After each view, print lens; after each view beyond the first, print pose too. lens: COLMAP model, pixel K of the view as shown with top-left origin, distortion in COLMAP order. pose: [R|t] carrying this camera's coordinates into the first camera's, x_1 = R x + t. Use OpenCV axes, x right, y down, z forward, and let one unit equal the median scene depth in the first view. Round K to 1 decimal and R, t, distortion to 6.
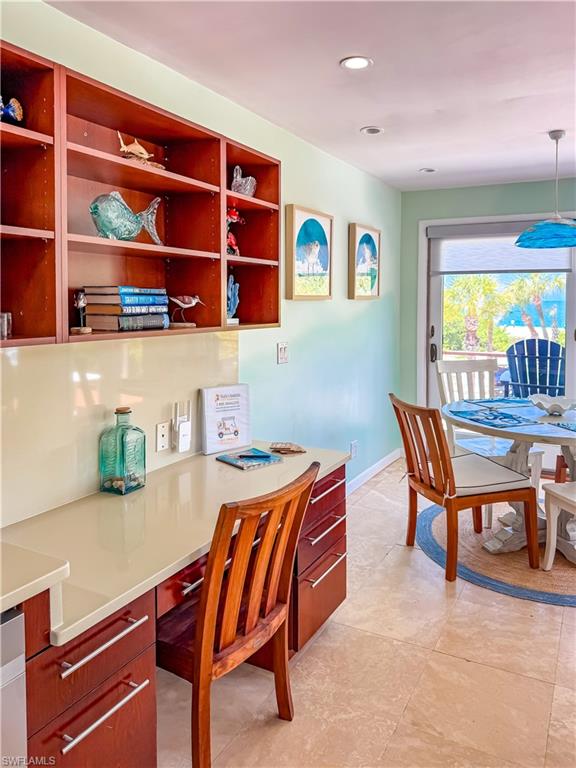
lens RADIAL K [[559.0, 0, 290.4], [0, 559.0, 326.6], [0, 0, 1]] dist [0.049729, -0.037465]
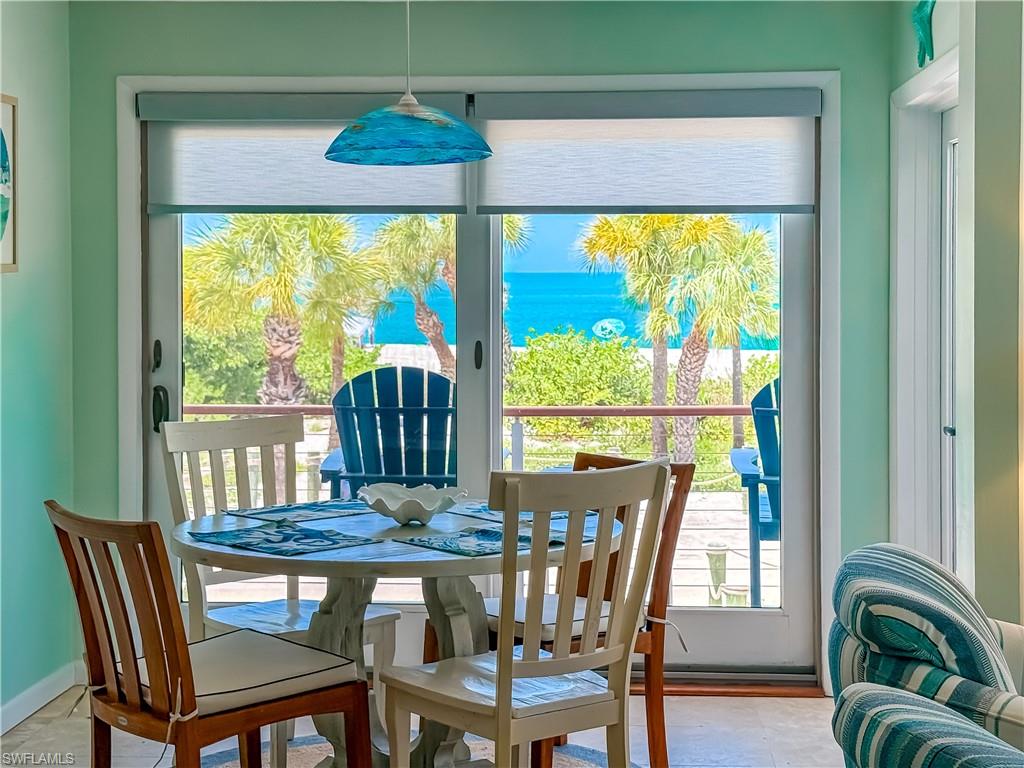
lens RADIAL K [[1713.4, 0, 522.4], [0, 1713.4, 303.3], [0, 0, 1]] dist [0.119890, 0.000000]
pose [[0.903128, -0.008457, 0.429287, -0.071527], [0.020261, 0.999532, -0.022933, 0.010327], [-0.428892, 0.029409, 0.902877, -0.420996]]
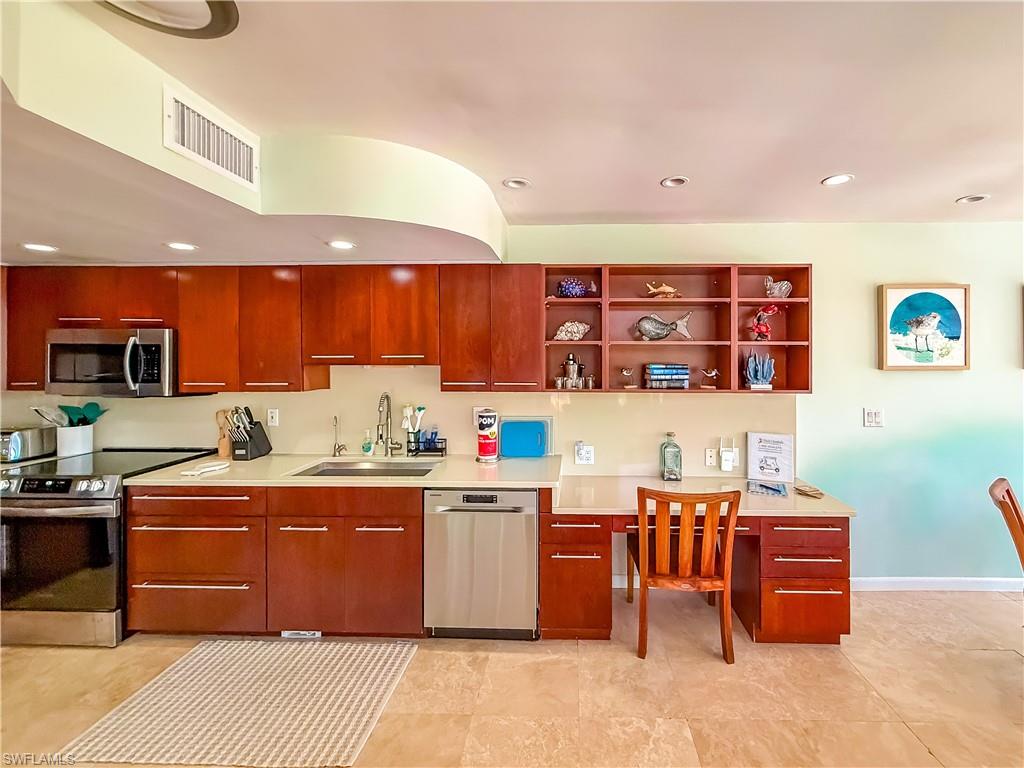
lens RADIAL K [[422.2, 0, 560.9], [0, 422.2, 353.6], [0, 0, 1]] dist [0.003363, -0.001007]
pose [[0.463029, -0.005426, -0.886327, 0.570074], [-0.041304, 0.998763, -0.027692, -0.039958], [0.885380, 0.049432, 0.462232, 0.058552]]
